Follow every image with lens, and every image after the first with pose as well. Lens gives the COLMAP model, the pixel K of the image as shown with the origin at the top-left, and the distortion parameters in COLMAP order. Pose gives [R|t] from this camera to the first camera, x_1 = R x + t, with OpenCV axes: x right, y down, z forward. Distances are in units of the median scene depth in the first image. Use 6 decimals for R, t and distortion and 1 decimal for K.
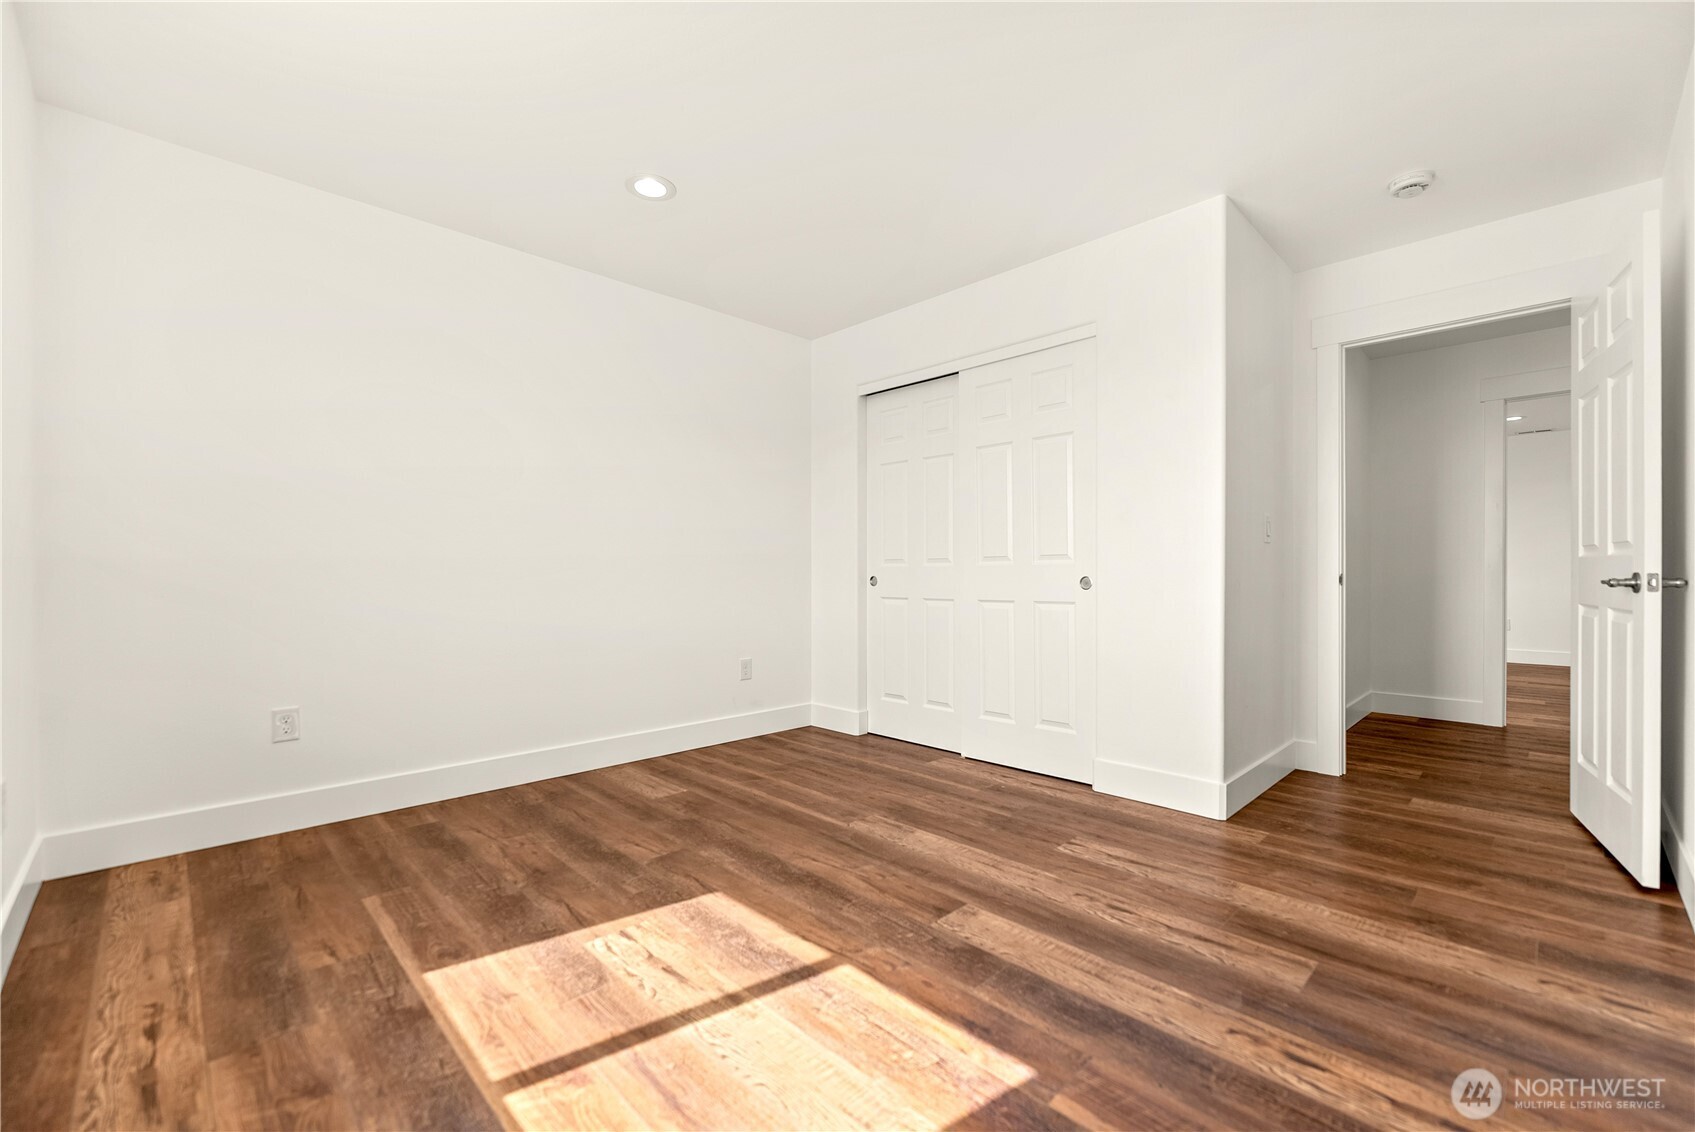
lens RADIAL K [[689.9, 0, 856.1], [0, 689.9, 573.3], [0, 0, 1]] dist [-0.004786, -0.000363]
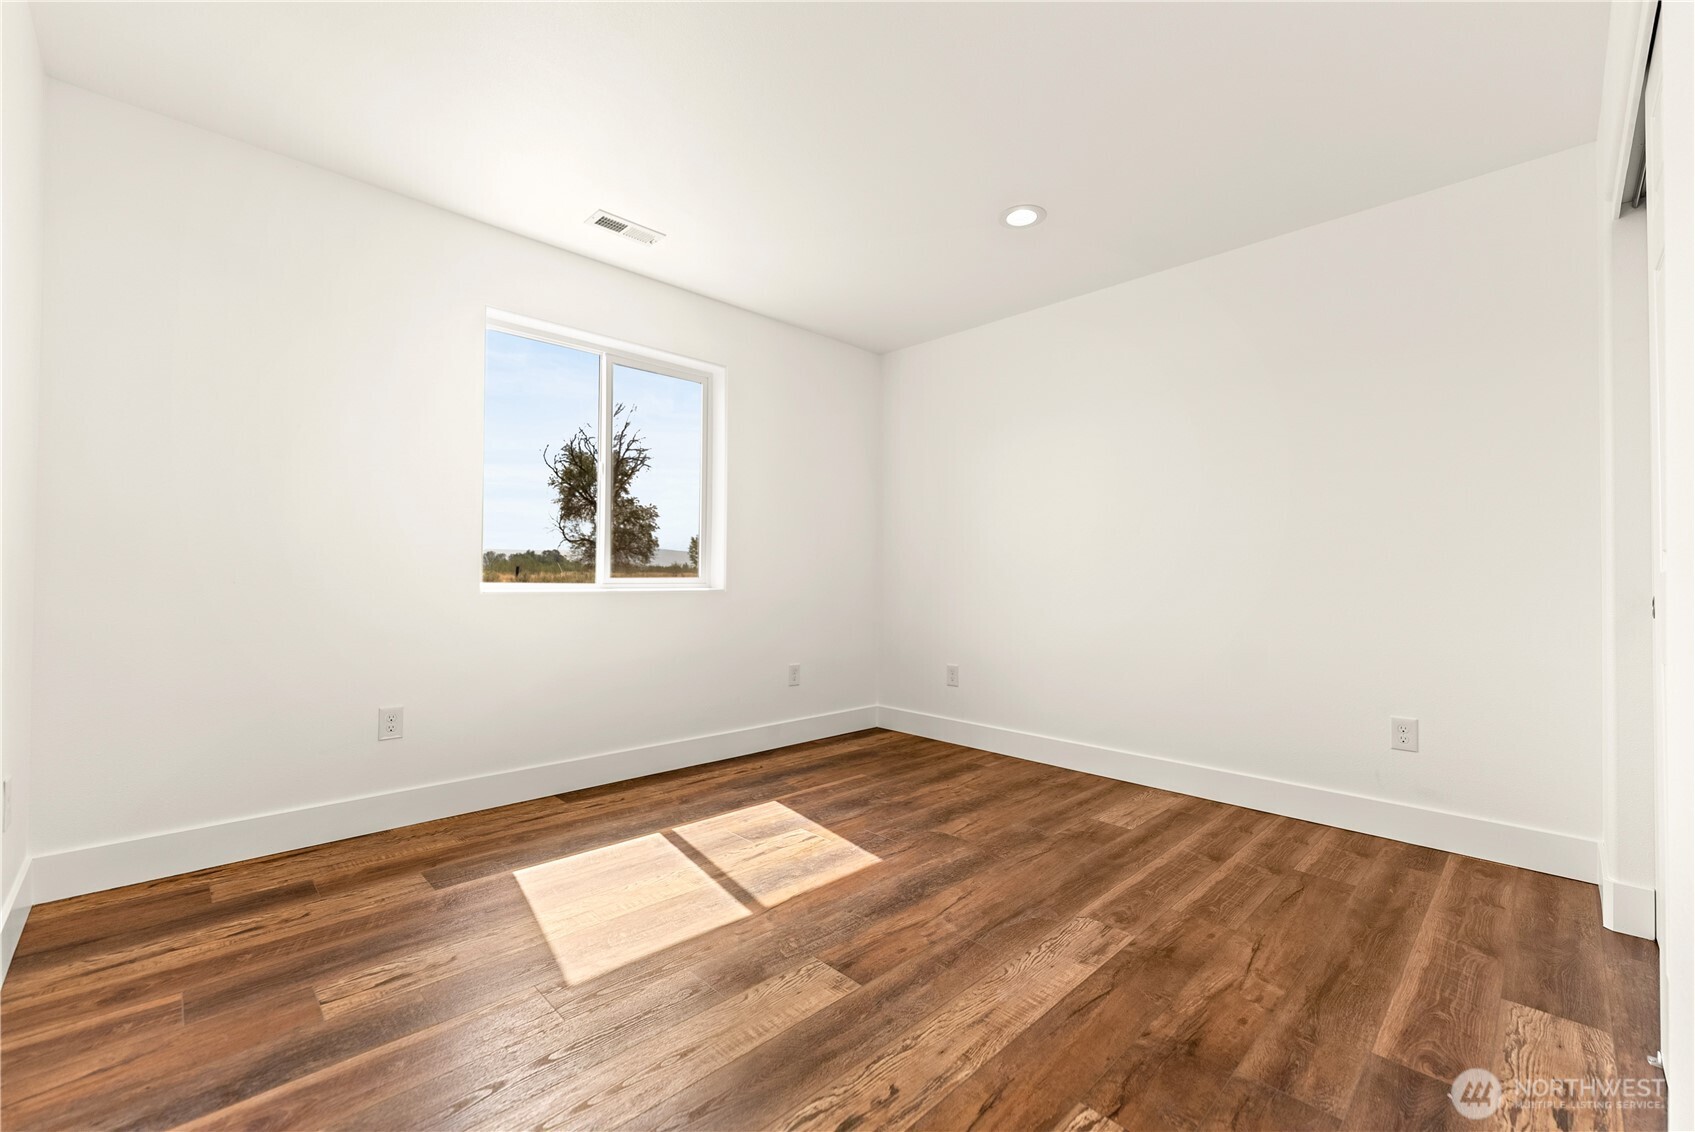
lens RADIAL K [[689.9, 0, 851.6], [0, 689.9, 567.7], [0, 0, 1]] dist [-0.004786, -0.000363]
pose [[0.009956, -0.011078, -0.999889, 0.806787], [-0.009232, 0.999895, -0.011170, -0.008896], [0.999908, 0.009342, 0.009852, 0.794304]]
